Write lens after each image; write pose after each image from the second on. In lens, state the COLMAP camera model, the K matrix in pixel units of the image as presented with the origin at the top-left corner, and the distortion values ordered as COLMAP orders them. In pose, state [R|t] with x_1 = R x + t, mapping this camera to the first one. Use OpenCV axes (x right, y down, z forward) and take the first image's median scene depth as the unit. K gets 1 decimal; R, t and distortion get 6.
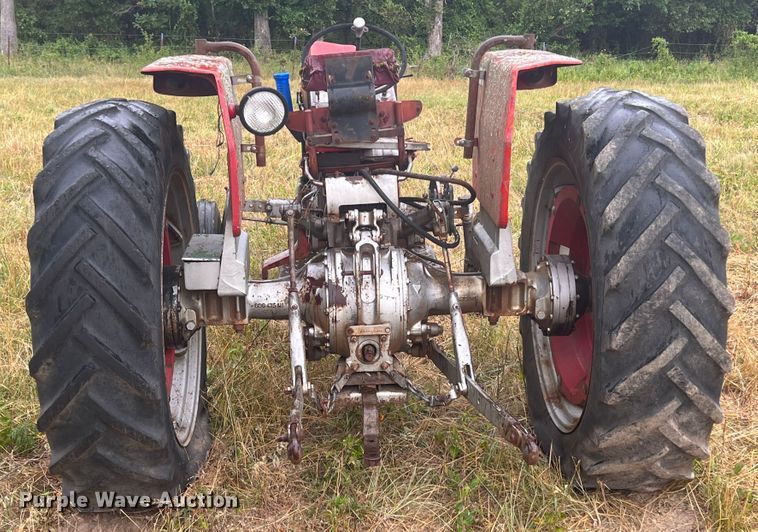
lens RADIAL K [[968.4, 0, 381.4], [0, 968.4, 266.6], [0, 0, 1]] dist [0.062665, 0.000000]
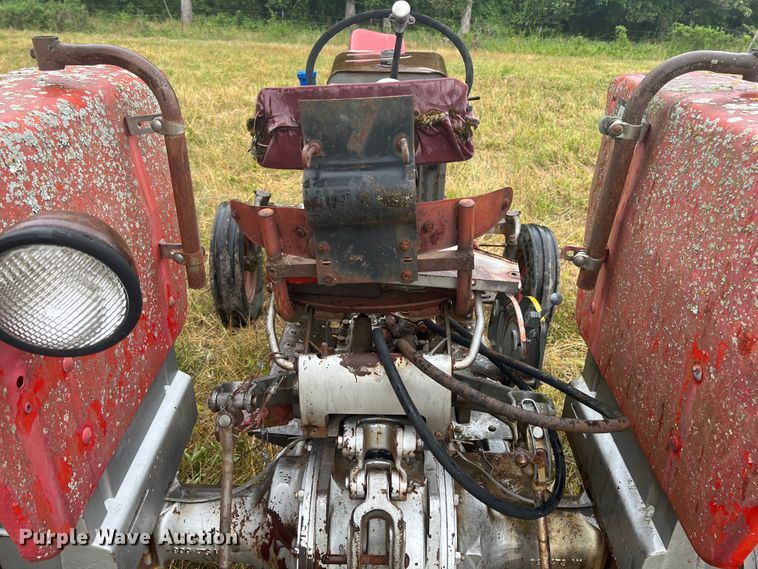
lens RADIAL K [[597.8, 0, 374.9], [0, 597.8, 284.0], [0, 0, 1]] dist [0.013183, 0.009188]
pose [[0.995998, 0.063186, -0.063208, -0.004761], [-0.050386, 0.981104, 0.186803, -0.182599], [0.073817, -0.182871, 0.980362, 0.724047]]
